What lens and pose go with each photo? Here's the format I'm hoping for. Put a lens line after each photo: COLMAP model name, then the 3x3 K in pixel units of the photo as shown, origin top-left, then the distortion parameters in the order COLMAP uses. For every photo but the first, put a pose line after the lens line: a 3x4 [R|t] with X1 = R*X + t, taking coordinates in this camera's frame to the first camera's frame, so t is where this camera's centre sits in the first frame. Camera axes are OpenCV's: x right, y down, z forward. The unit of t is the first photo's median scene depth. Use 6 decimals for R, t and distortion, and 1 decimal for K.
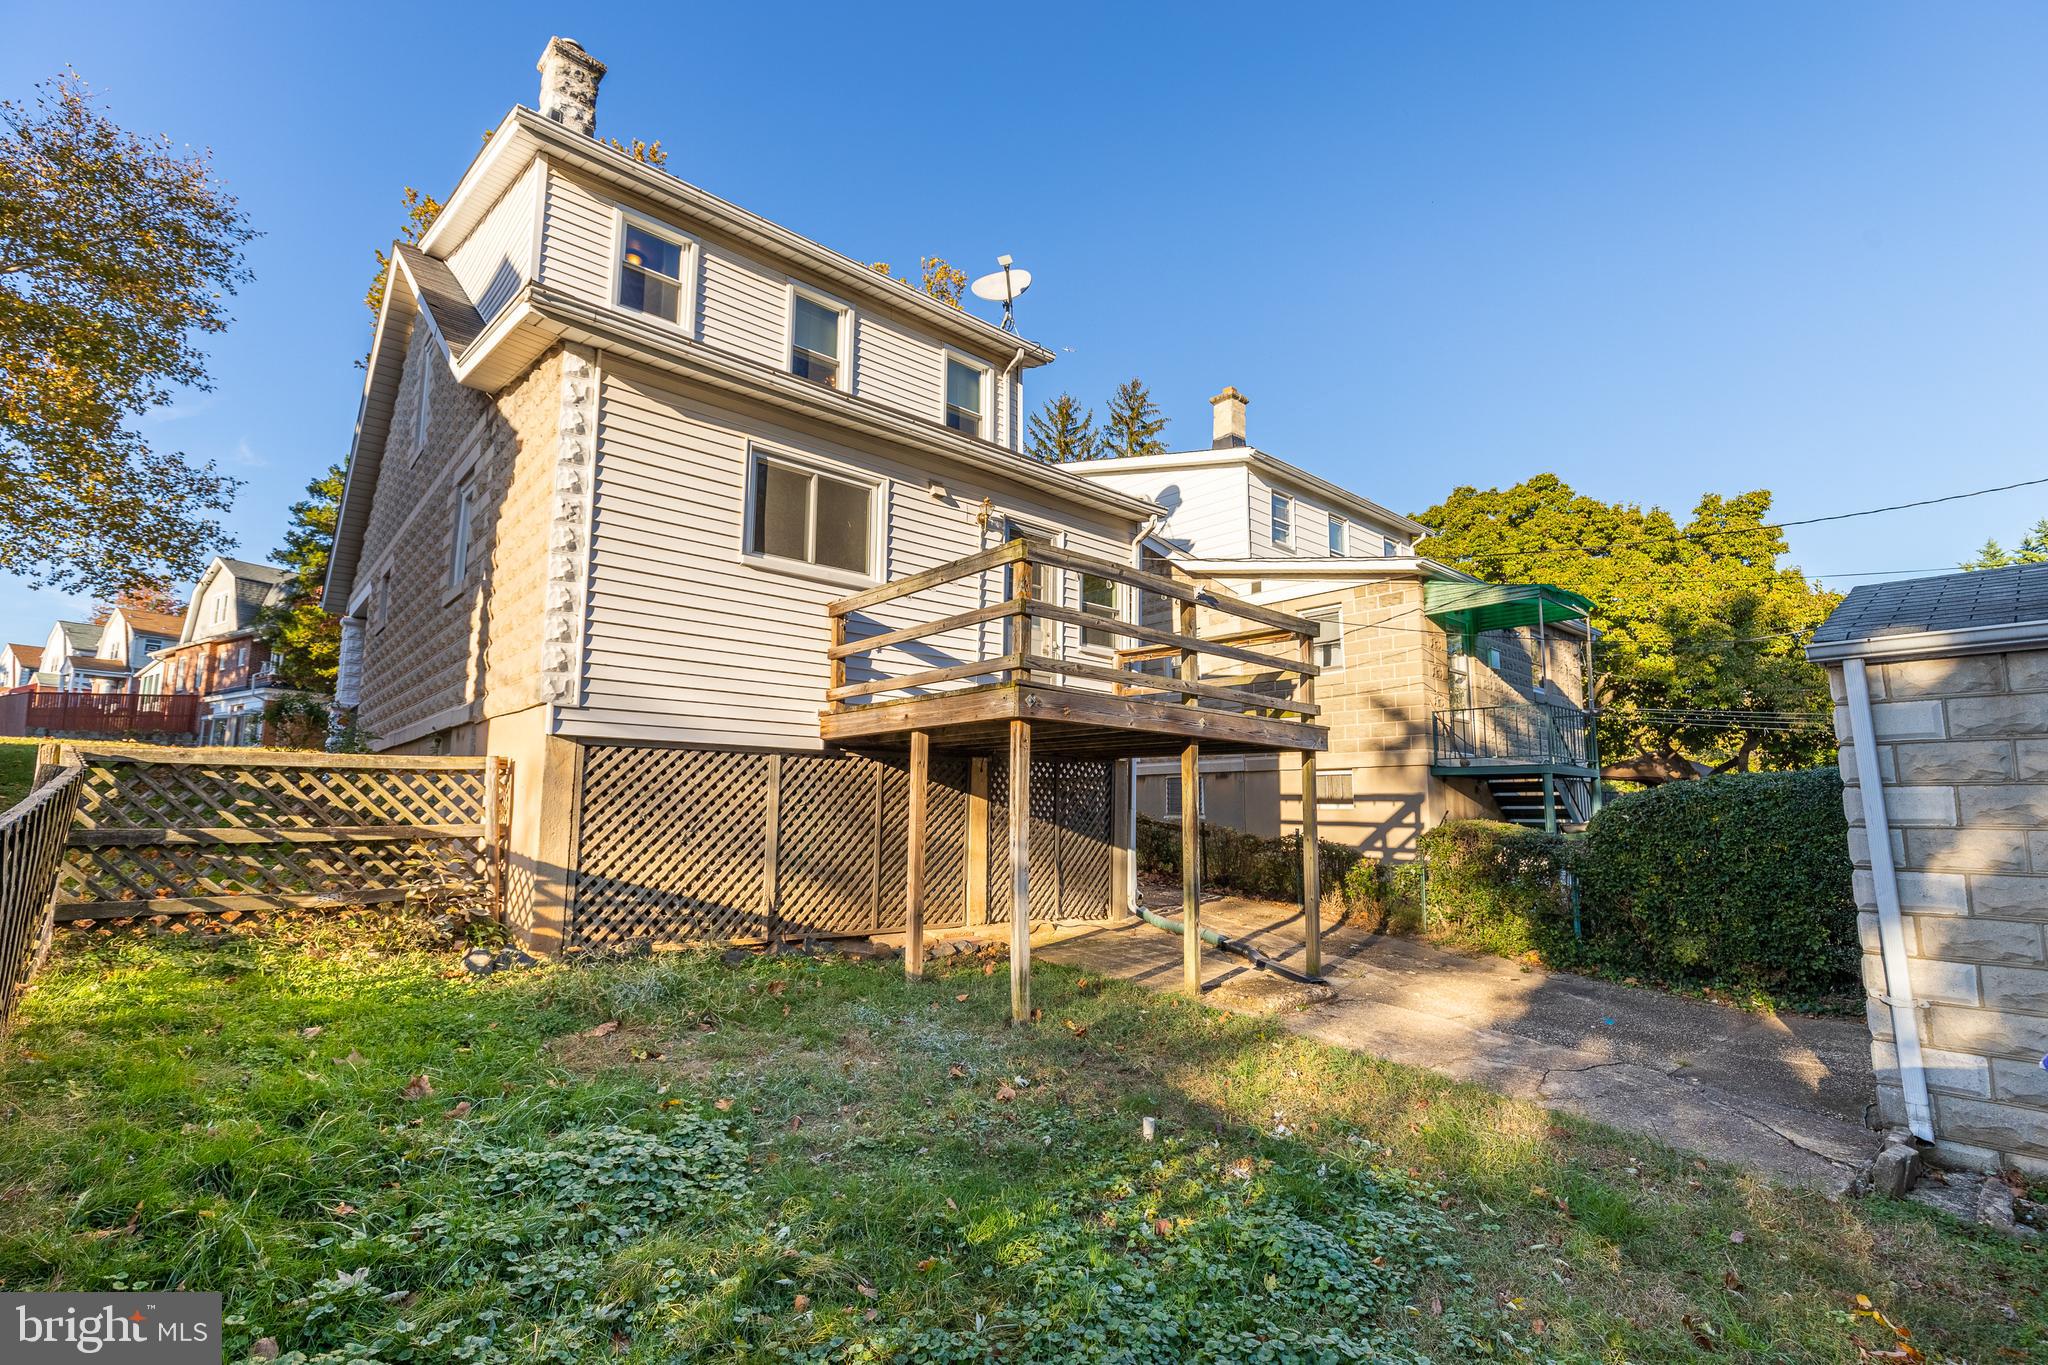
lens RADIAL K [[940.9, 0, 1024.0], [0, 940.9, 682.5], [0, 0, 1]] dist [-0.000562, -0.000094]
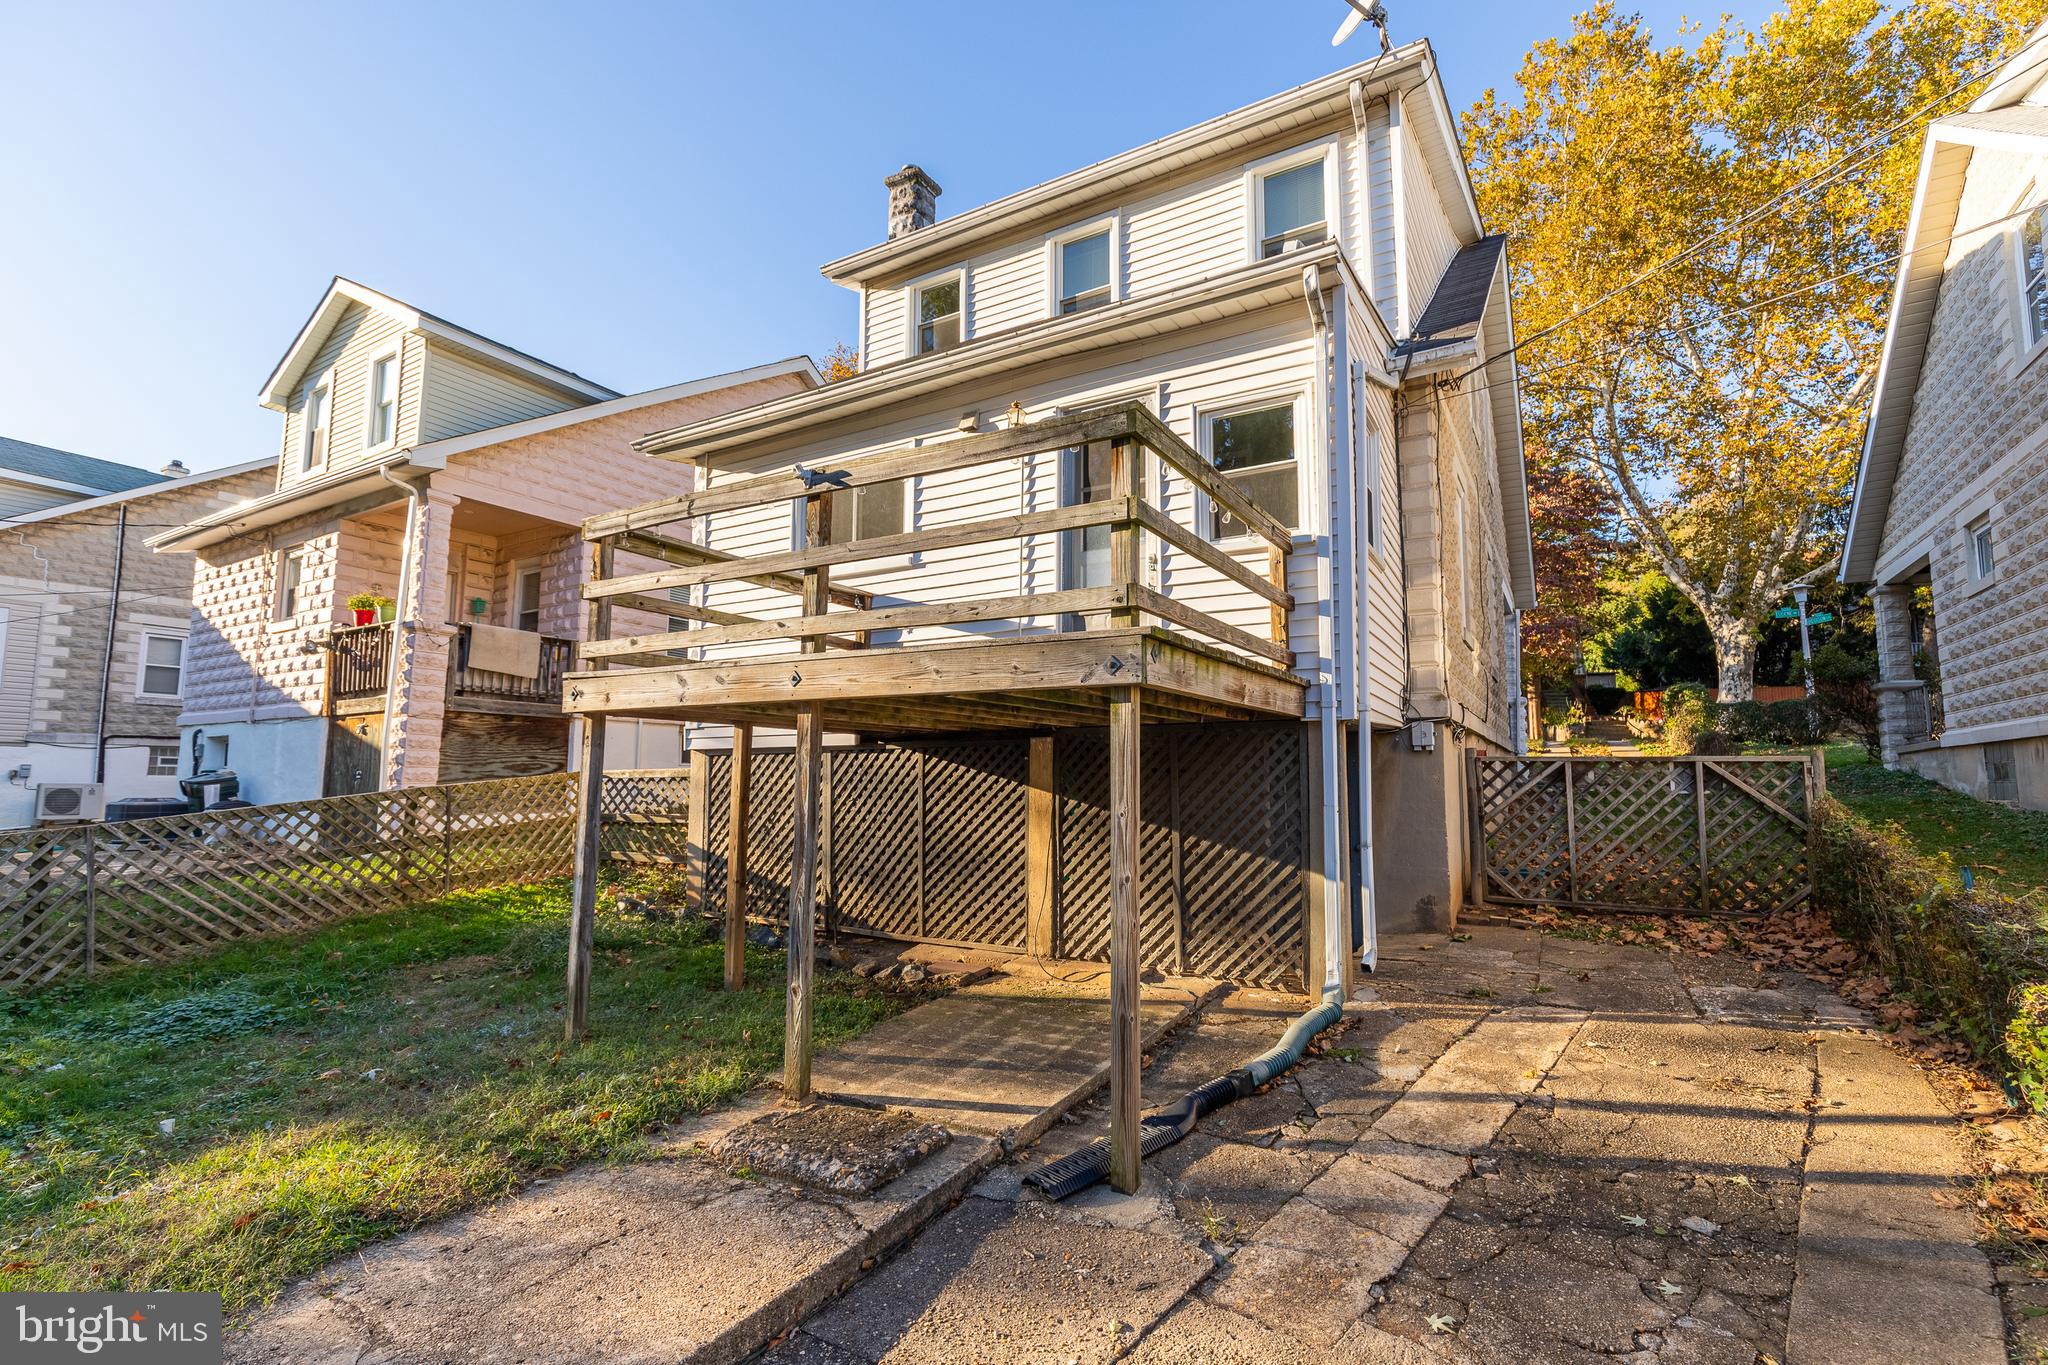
lens RADIAL K [[926.4, 0, 1024.0], [0, 926.4, 682.5], [0, 0, 1]] dist [0.001077, 0.000047]
pose [[0.296869, -0.112973, -0.948212, 0.744161], [0.135976, 0.987860, -0.075125, 0.100938], [0.945188, -0.106632, 0.308626, 0.844188]]
